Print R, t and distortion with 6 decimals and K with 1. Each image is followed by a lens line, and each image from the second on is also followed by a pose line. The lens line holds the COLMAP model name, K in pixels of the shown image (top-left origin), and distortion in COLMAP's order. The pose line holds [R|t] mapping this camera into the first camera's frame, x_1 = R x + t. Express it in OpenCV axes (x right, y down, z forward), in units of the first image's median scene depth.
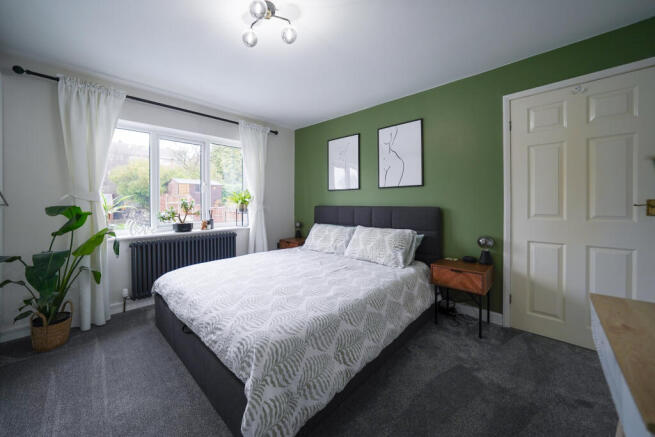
lens RADIAL K [[242.8, 0, 323.8], [0, 242.8, 203.4], [0, 0, 1]] dist [-0.022358, 0.000175]
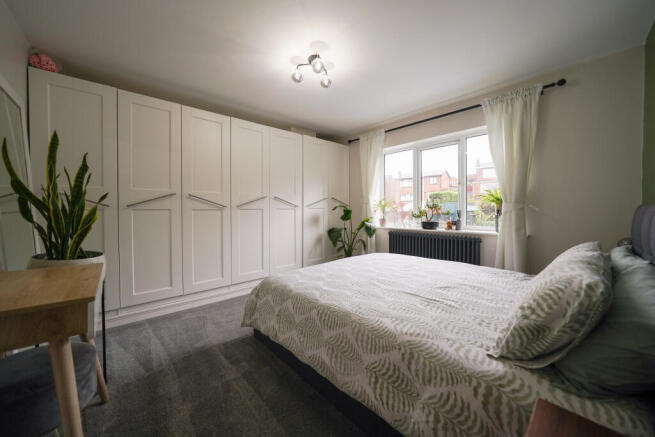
lens RADIAL K [[237.5, 0, 310.6], [0, 237.5, 210.9], [0, 0, 1]] dist [0.001275, 0.000063]
pose [[-0.100018, 0.015026, -0.994872, 0.583943], [0.006351, 0.999875, 0.014463, 0.013943], [0.994965, -0.004872, -0.100101, 0.577614]]
